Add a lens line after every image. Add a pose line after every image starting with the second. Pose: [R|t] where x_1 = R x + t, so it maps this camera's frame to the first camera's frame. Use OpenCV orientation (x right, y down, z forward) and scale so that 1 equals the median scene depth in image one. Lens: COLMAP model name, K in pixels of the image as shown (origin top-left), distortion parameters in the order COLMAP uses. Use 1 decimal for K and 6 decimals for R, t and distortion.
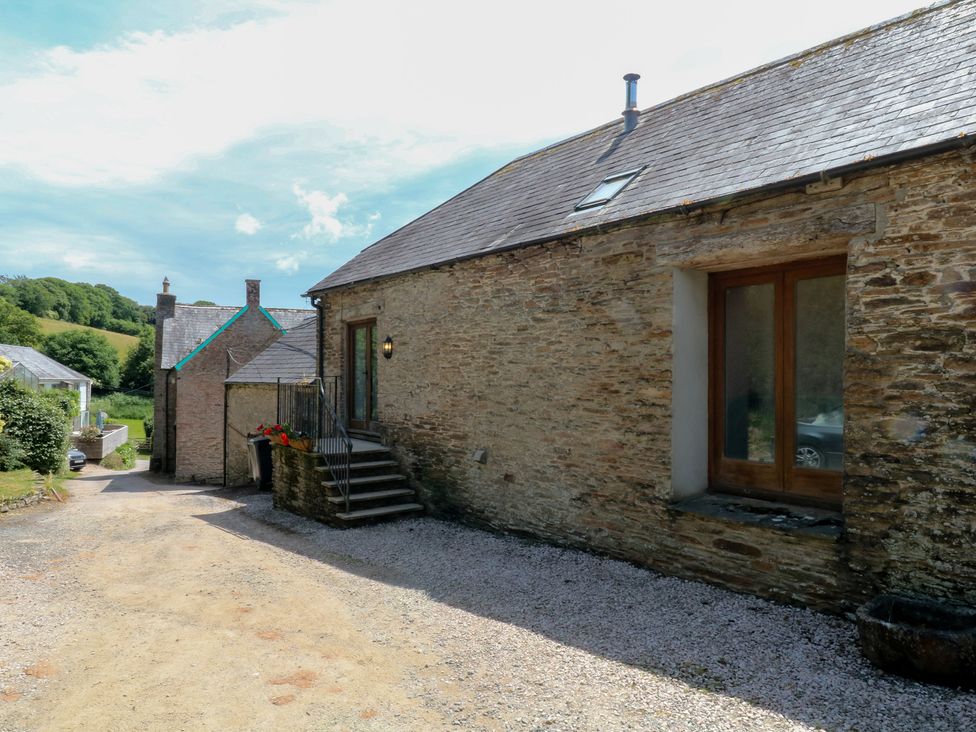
lens RADIAL K [[650.4, 0, 488.0], [0, 650.4, 366.0], [0, 0, 1]] dist [0.001503, 0.000047]
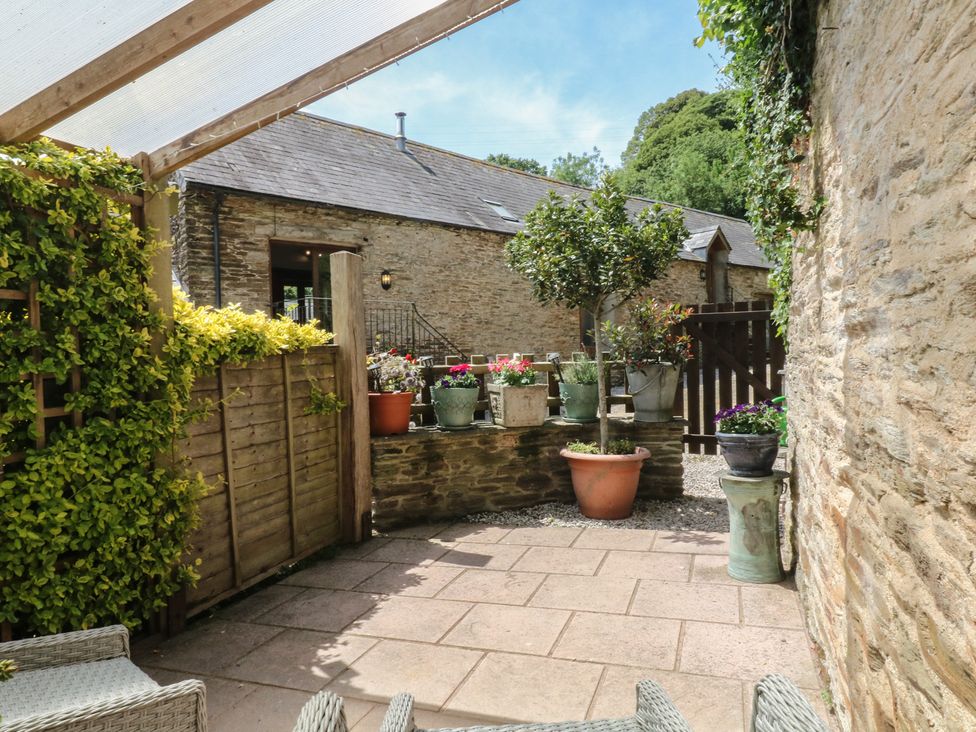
lens RADIAL K [[650.4, 0, 488.0], [0, 650.4, 366.0], [0, 0, 1]] dist [0.001503, 0.000047]
pose [[-0.080836, -0.030012, 0.996275, -1.473358], [0.002652, 0.999537, 0.030326, 0.098860], [-0.996724, 0.005093, -0.080719, 1.059073]]
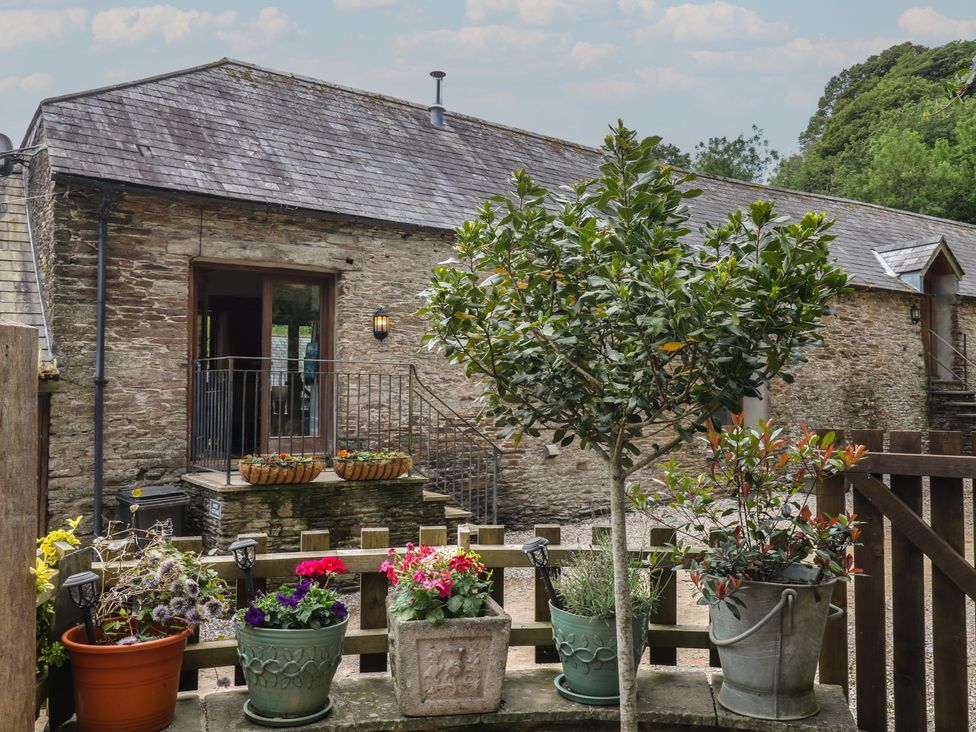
lens RADIAL K [[872.0, 0, 488.0], [0, 872.0, 366.0], [0, 0, 1]] dist [0.010778, 0.001545]
pose [[0.059534, 0.031455, 0.997731, -1.251365], [-0.022553, 0.999291, -0.030159, 0.049461], [-0.997971, -0.020706, 0.060201, 0.955032]]
